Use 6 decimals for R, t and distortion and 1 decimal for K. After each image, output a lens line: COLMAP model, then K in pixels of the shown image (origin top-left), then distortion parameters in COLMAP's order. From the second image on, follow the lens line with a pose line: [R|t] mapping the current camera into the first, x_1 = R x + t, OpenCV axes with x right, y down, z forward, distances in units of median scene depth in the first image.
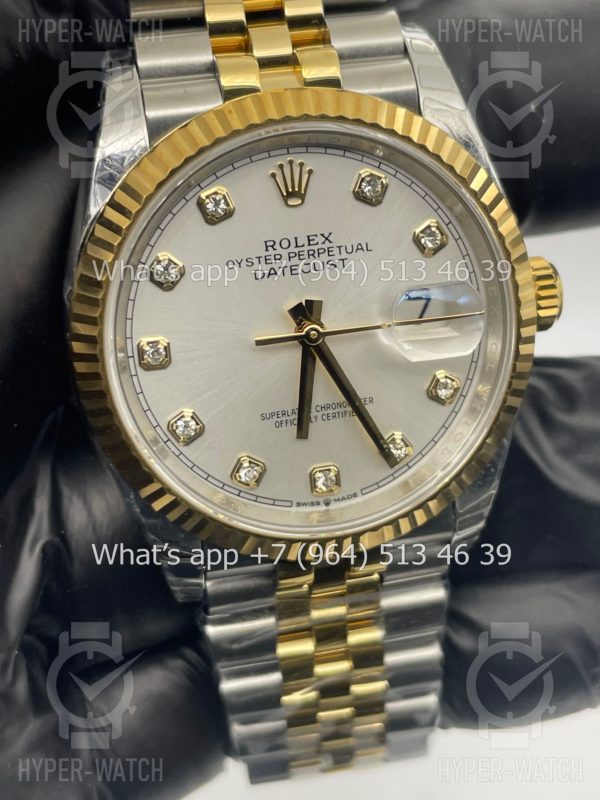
lens RADIAL K [[1236.0, 0, 300.0], [0, 1236.0, 400.0], [0, 0, 1]] dist [0.123550, -0.062089]
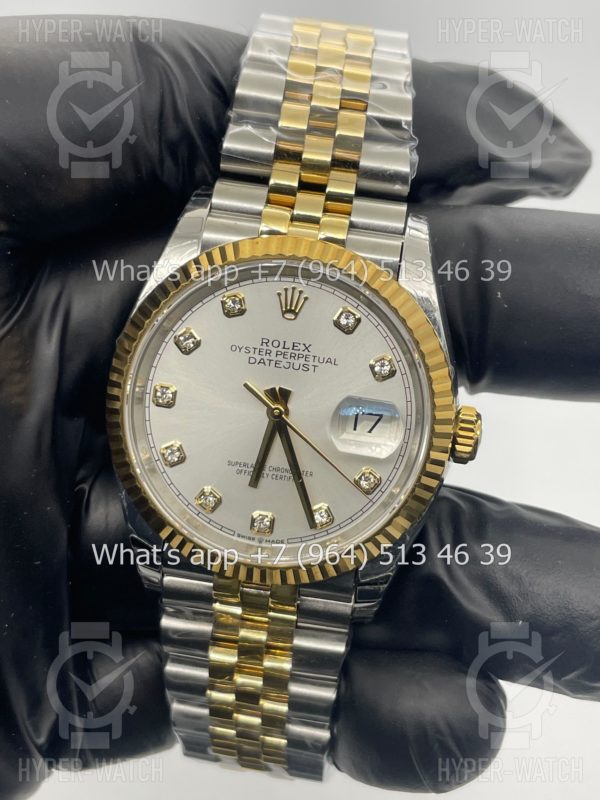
lens RADIAL K [[1236.0, 0, 300.0], [0, 1236.0, 400.0], [0, 0, 1]] dist [0.123550, -0.062089]
pose [[0.937764, 0.253939, -0.236883, 0.350747], [-0.284766, 0.952718, -0.106004, 0.070467], [0.198764, 0.166863, 0.965738, -0.307028]]
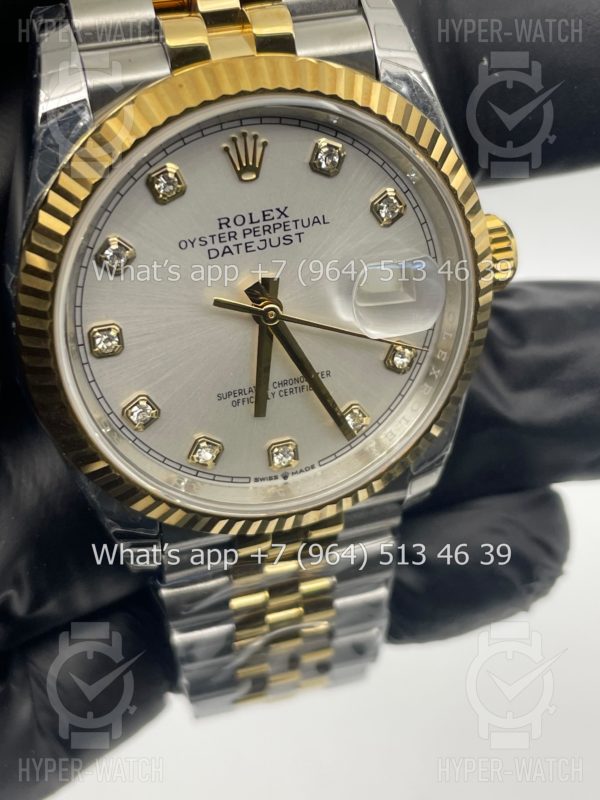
lens RADIAL K [[1236.0, 0, 300.0], [0, 1236.0, 400.0], [0, 0, 1]] dist [0.123550, -0.062089]
pose [[0.994388, -0.035412, 0.099696, -0.065027], [0.019505, 0.987529, 0.156226, -0.136532], [-0.103985, -0.153405, 0.982677, 0.038533]]
